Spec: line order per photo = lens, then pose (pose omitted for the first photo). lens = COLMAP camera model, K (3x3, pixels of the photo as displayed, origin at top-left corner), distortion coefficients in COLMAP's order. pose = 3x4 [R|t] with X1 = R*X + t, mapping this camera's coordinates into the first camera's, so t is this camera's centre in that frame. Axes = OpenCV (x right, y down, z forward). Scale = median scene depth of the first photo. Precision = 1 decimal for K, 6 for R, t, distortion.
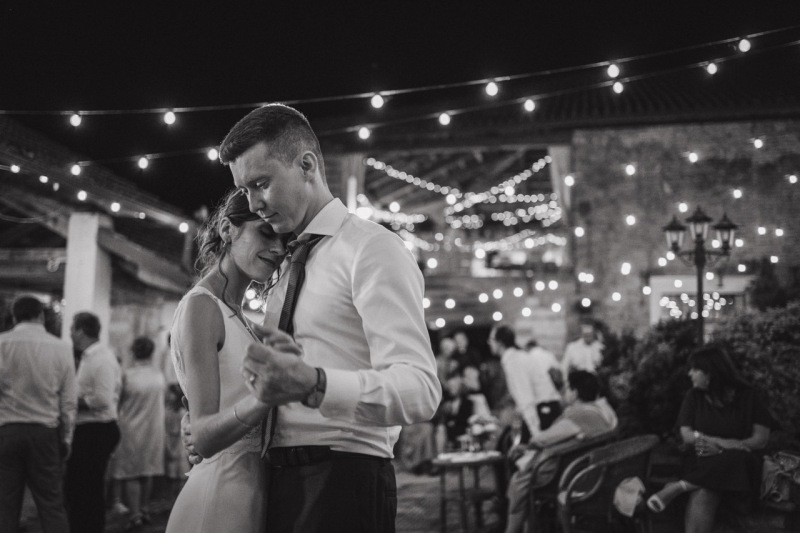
lens RADIAL K [[814.2, 0, 402.3], [0, 814.2, 273.7], [0, 0, 1]] dist [-0.071091, 0.261633]
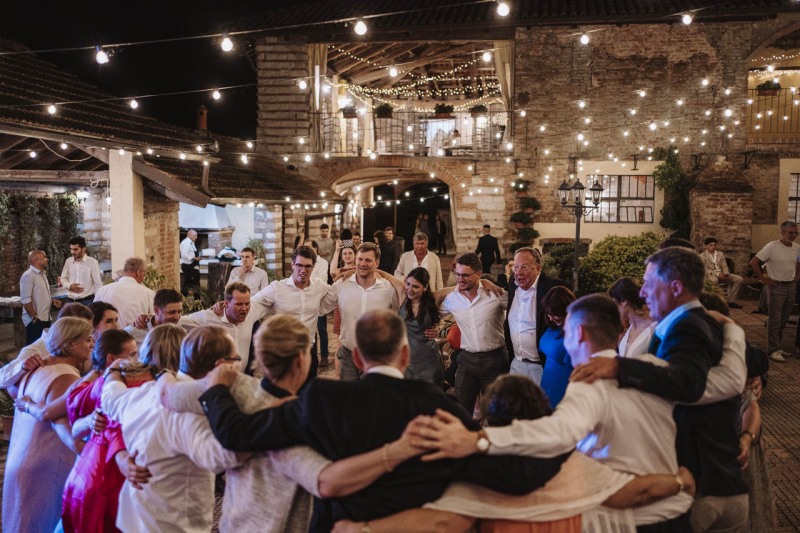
lens RADIAL K [[858.8, 0, 400.0], [0, 858.8, 266.5], [0, 0, 1]] dist [0.002932, 0.012664]
pose [[0.998176, -0.013173, 0.058917, -0.039292], [0.000981, 0.979314, 0.202344, -0.161579], [-0.060364, -0.201917, 0.977541, -0.373073]]
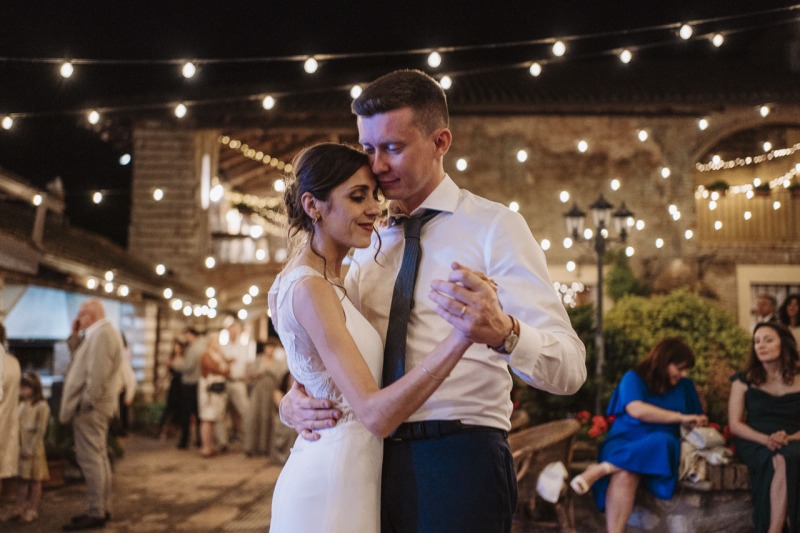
lens RADIAL K [[838.4, 0, 393.5], [0, 838.4, 262.5], [0, 0, 1]] dist [0.004311, 0.016464]
pose [[0.982045, 0.019063, 0.187679, -0.053413], [-0.018997, 0.999817, -0.002151, 0.006683], [-0.187686, -0.001453, 0.982228, 0.016733]]
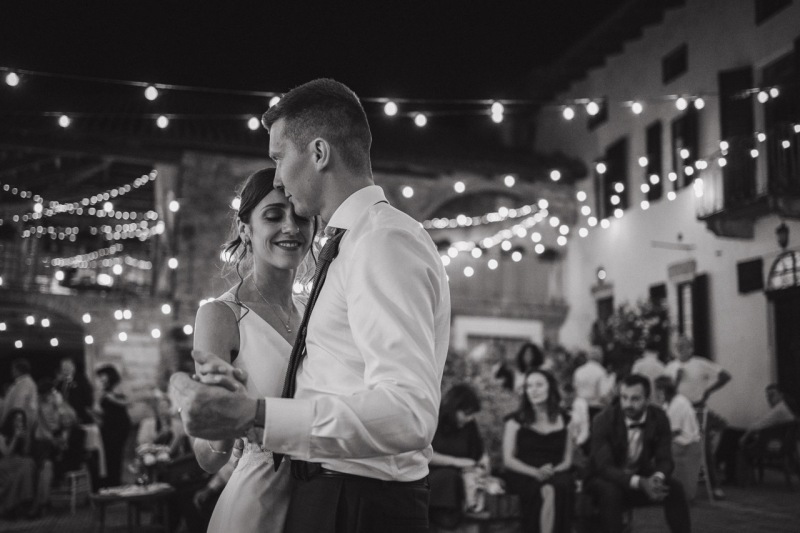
lens RADIAL K [[843.1, 0, 400.0], [0, 843.1, 266.5], [0, 0, 1]] dist [-0.006668, 0.014509]
pose [[0.854580, 0.090401, 0.511392, -0.119112], [-0.067734, 0.995723, -0.062829, 0.010264], [-0.514884, 0.019054, 0.857048, 0.022440]]
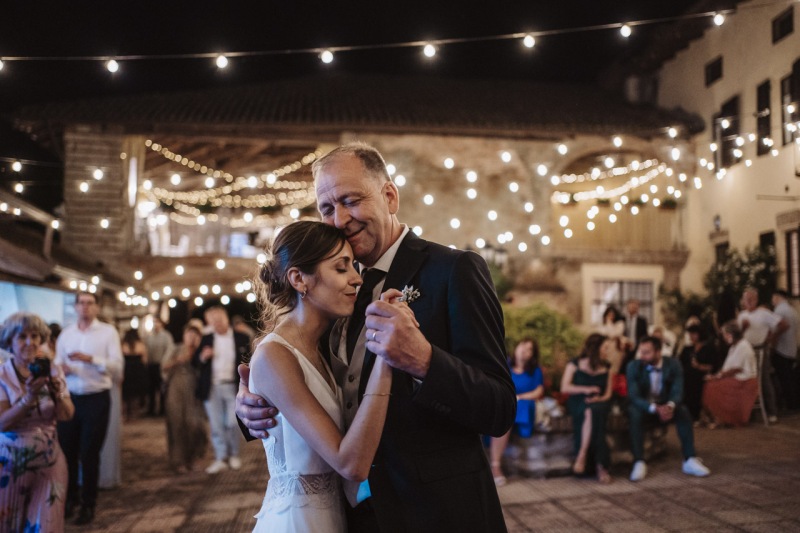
lens RADIAL K [[843.1, 0, 400.0], [0, 843.1, 266.5], [0, 0, 1]] dist [-0.006668, 0.014509]
pose [[0.936984, 0.023670, 0.348568, -0.212224], [-0.036817, 0.998837, 0.031141, -0.048525], [-0.347426, -0.042011, 0.936766, -0.259033]]
